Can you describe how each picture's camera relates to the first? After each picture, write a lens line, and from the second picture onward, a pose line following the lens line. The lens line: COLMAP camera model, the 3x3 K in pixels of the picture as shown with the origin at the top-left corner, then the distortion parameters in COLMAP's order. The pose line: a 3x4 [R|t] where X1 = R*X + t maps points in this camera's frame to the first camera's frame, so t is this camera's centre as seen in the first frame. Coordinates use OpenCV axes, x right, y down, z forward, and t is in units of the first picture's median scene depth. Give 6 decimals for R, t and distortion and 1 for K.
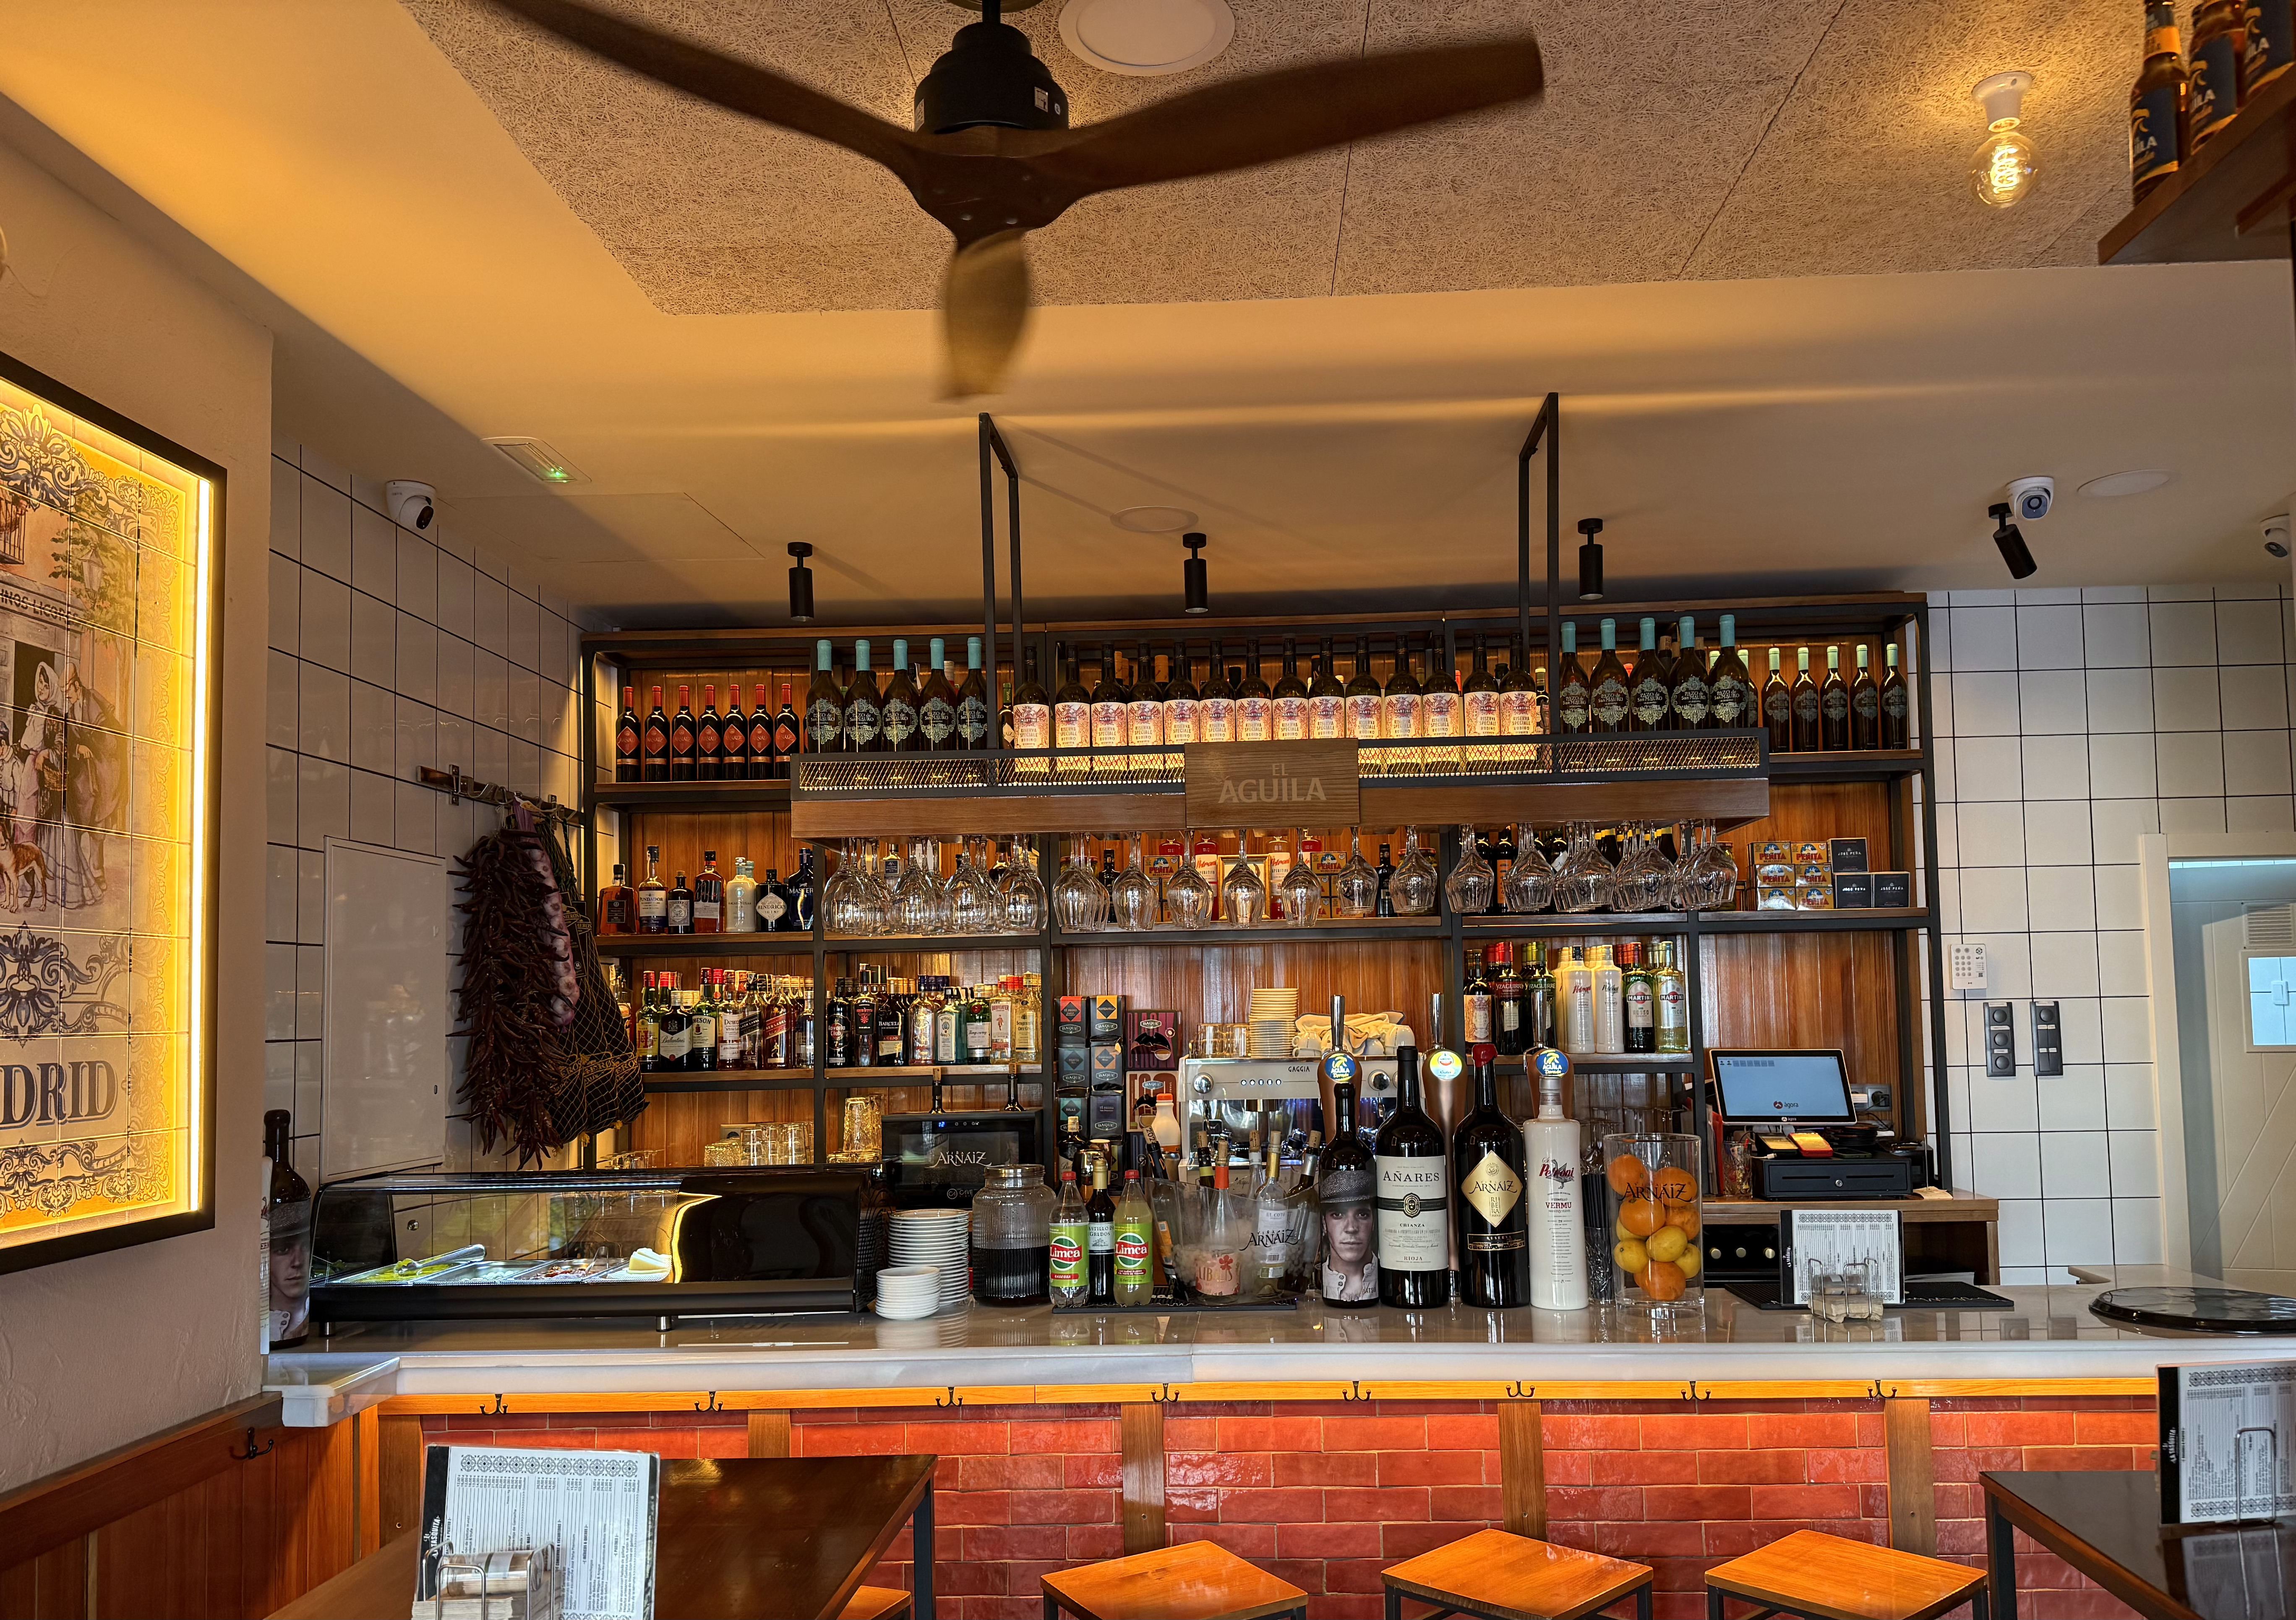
lens RADIAL K [[1683.1, 0, 1202.1], [0, 1683.1, 896.5], [0, 0, 1]] dist [0.077332, -0.103237]
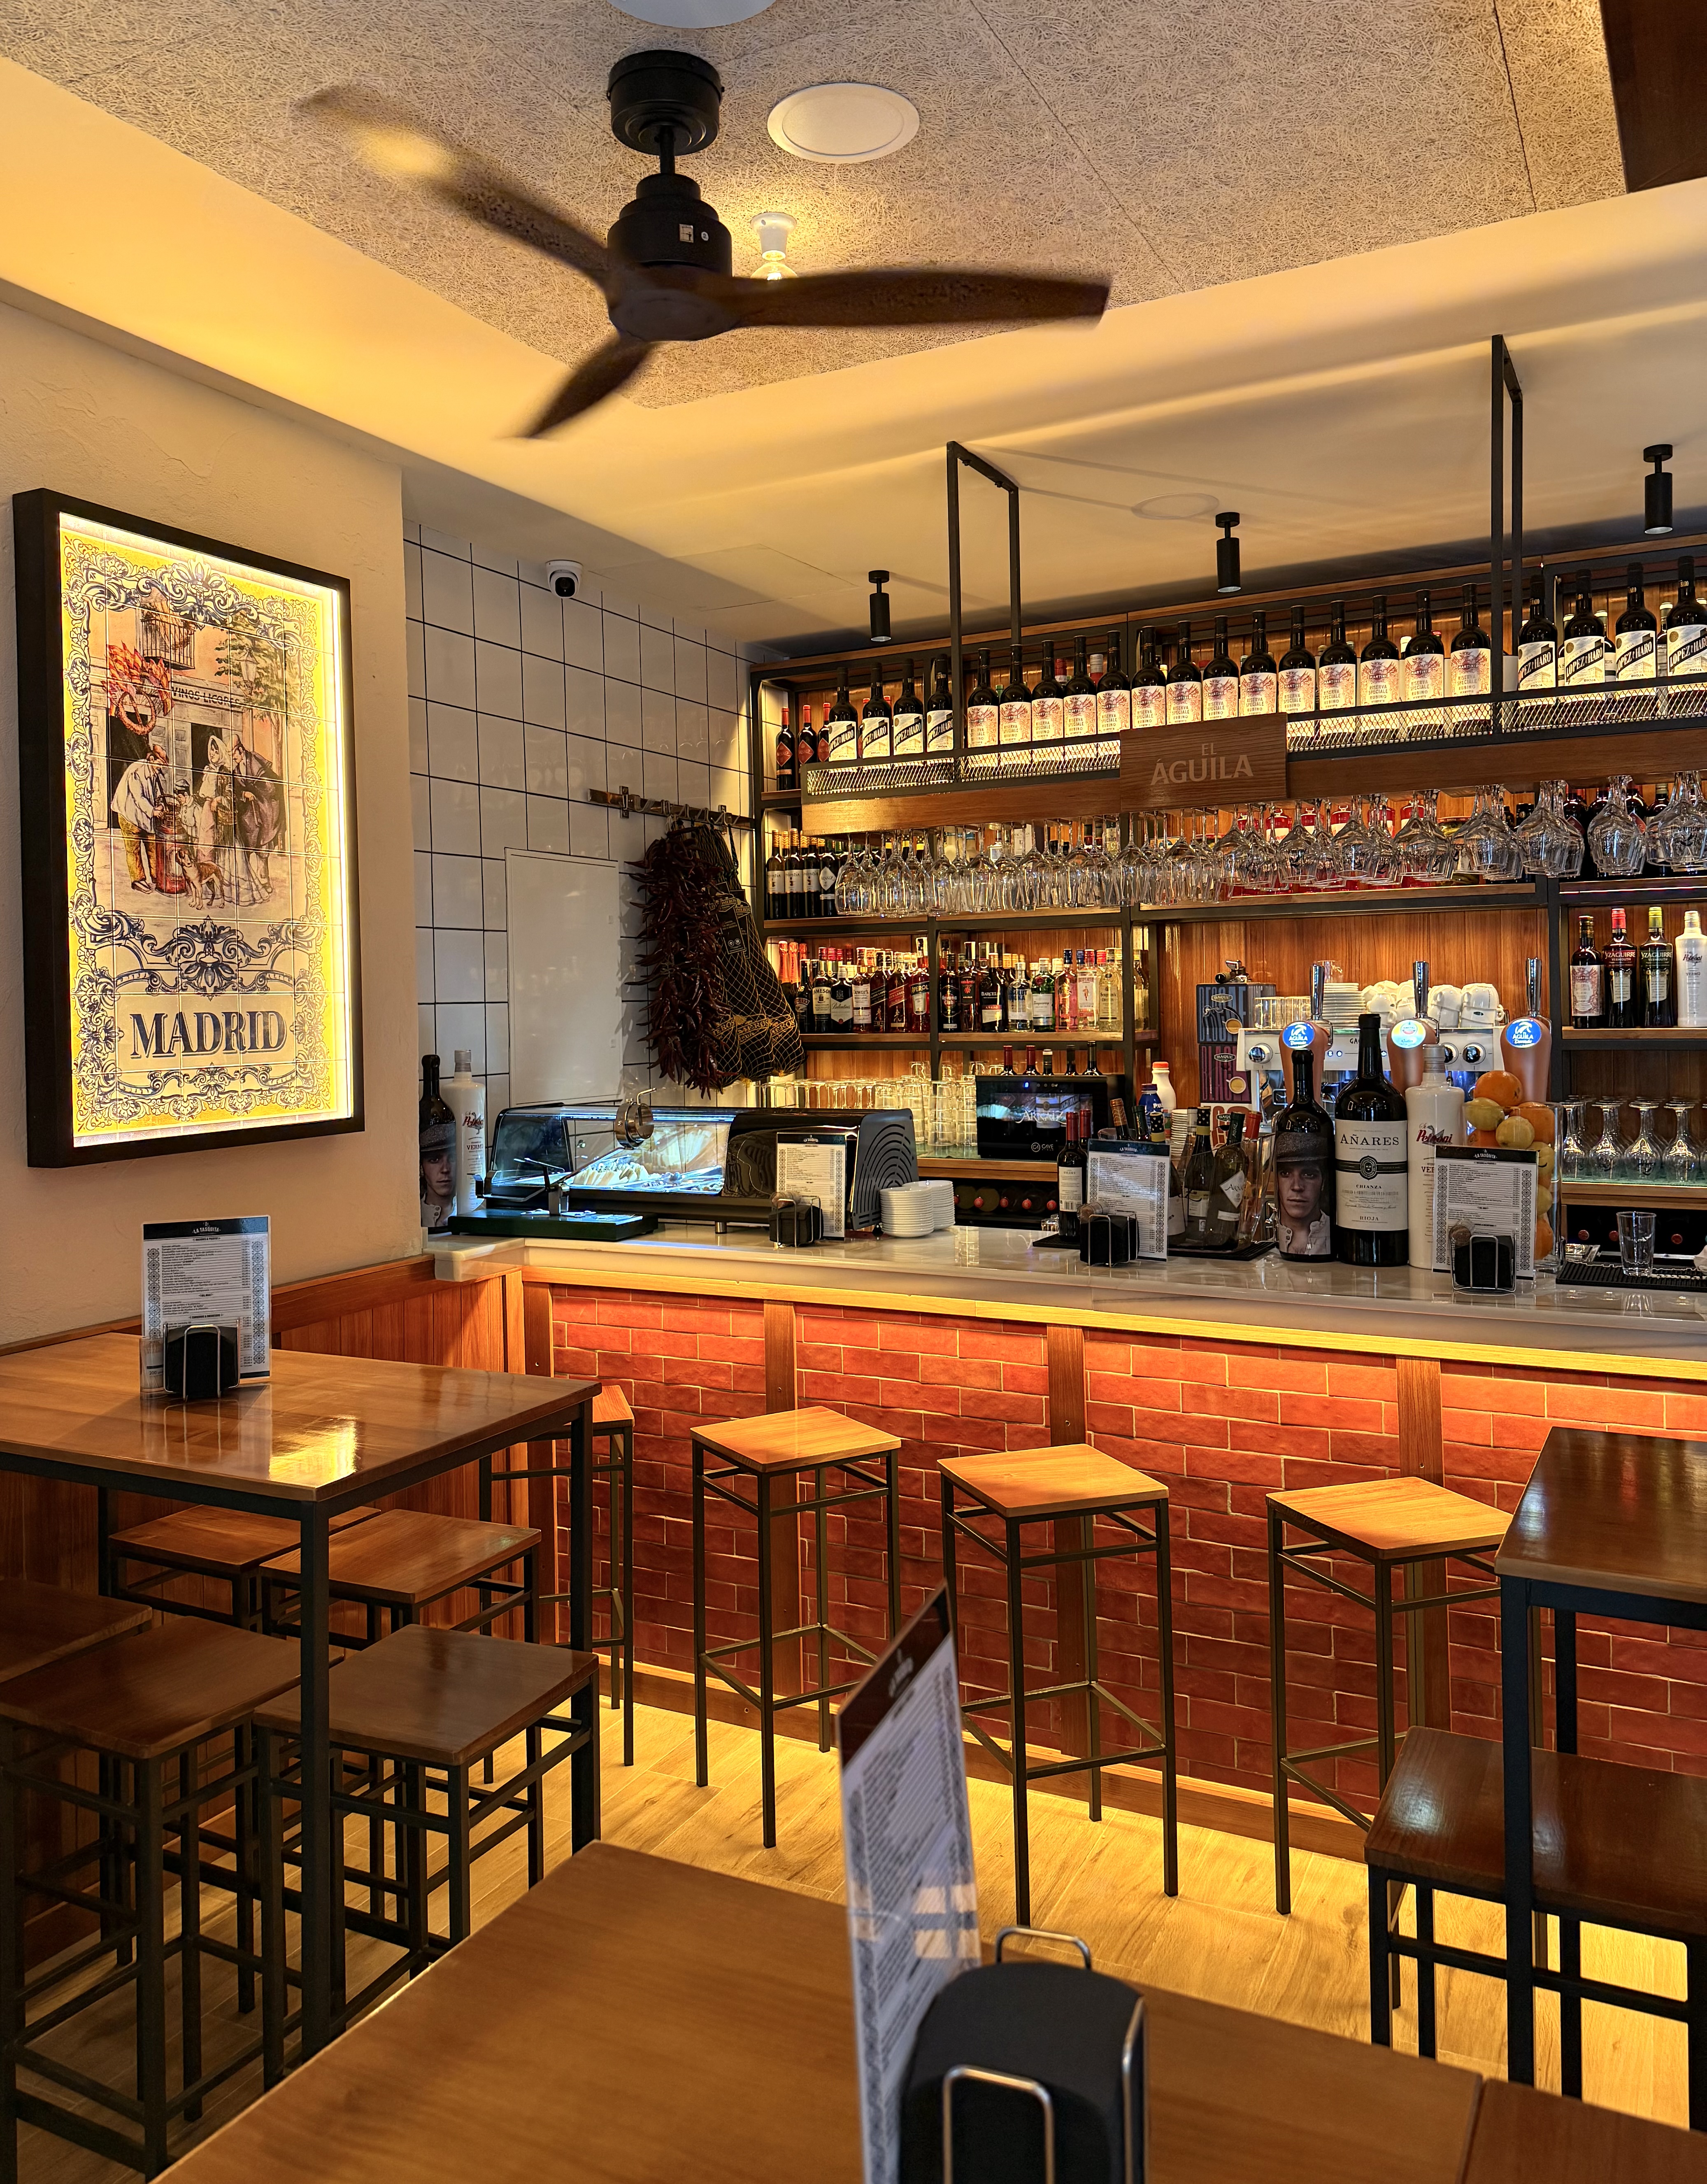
lens RADIAL K [[1645.7, 0, 832.4], [0, 1645.7, 987.3], [0, 0, 1]] dist [0.123869, -0.185501]
pose [[0.899024, 0.000589, -0.437899, 0.284159], [0.028452, 0.997807, 0.059756, 0.004047], [0.436974, -0.066181, 0.897036, -0.039342]]
